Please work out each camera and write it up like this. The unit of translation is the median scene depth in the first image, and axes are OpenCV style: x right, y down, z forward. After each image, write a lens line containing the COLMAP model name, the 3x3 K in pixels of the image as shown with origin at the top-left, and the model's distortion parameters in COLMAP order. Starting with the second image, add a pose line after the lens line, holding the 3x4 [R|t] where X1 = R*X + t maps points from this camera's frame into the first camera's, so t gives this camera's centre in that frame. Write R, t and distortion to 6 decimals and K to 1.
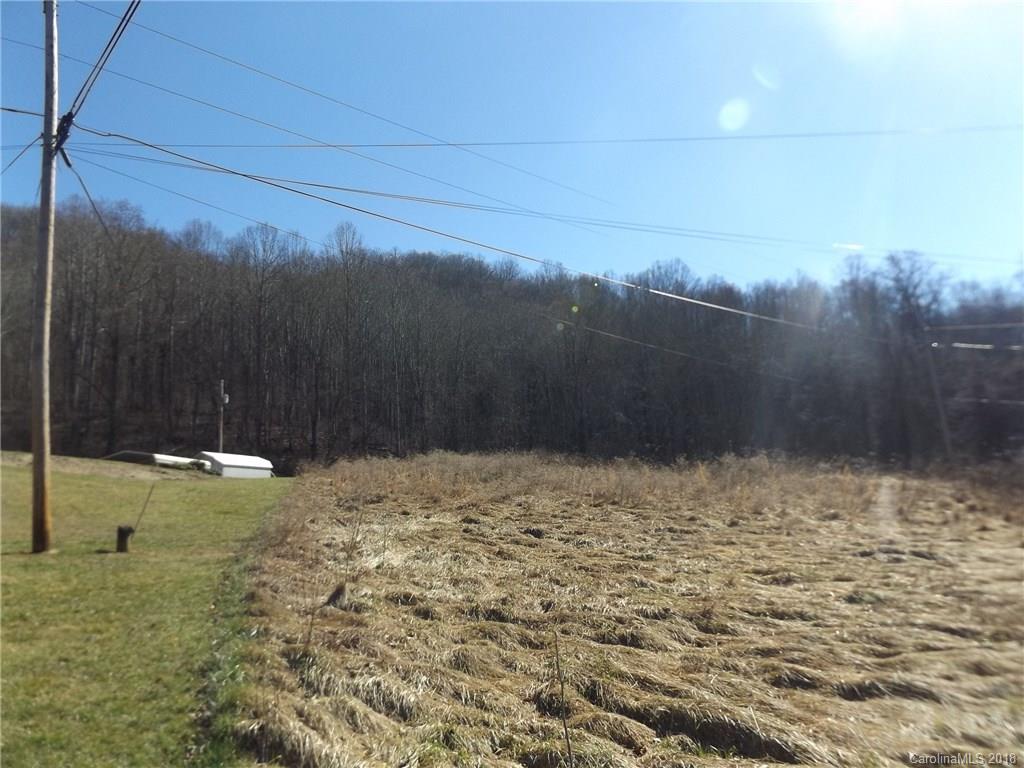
lens RADIAL K [[756.5, 0, 516.8], [0, 756.5, 386.3], [0, 0, 1]] dist [-0.015839, 0.003996]
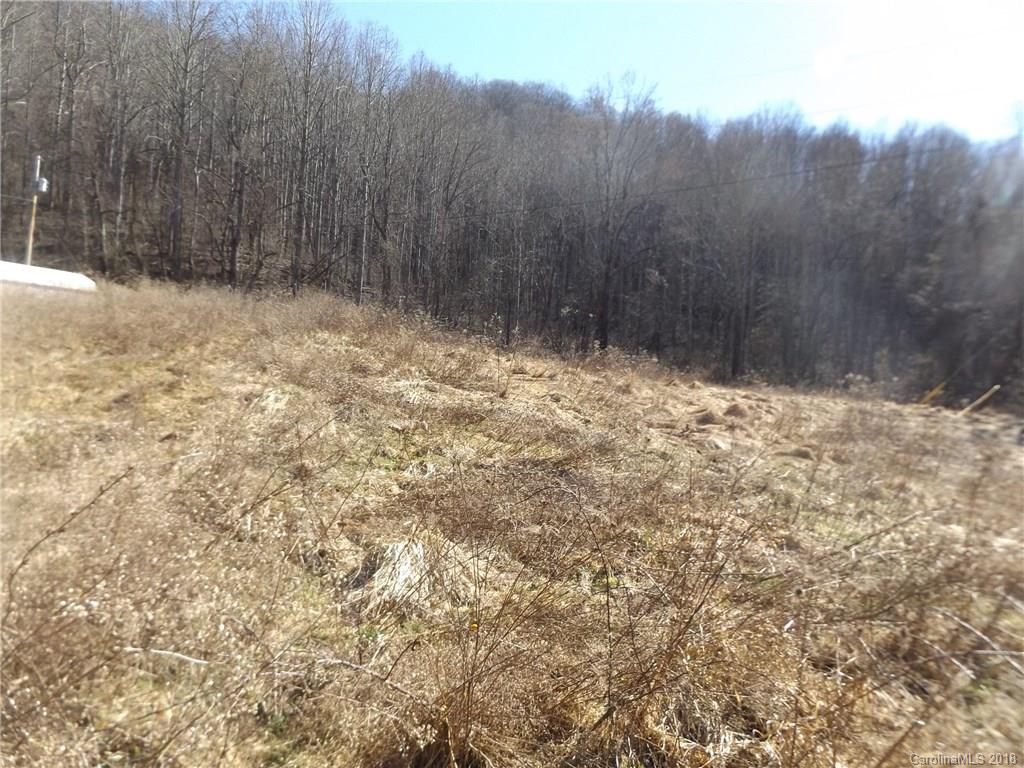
lens RADIAL K [[756.5, 0, 516.8], [0, 756.5, 386.3], [0, 0, 1]] dist [-0.015839, 0.003996]
pose [[0.988143, 0.113873, -0.102991, 0.053276], [-0.092615, 0.977070, 0.191721, 0.010245], [0.122462, -0.179909, 0.976031, 0.147401]]
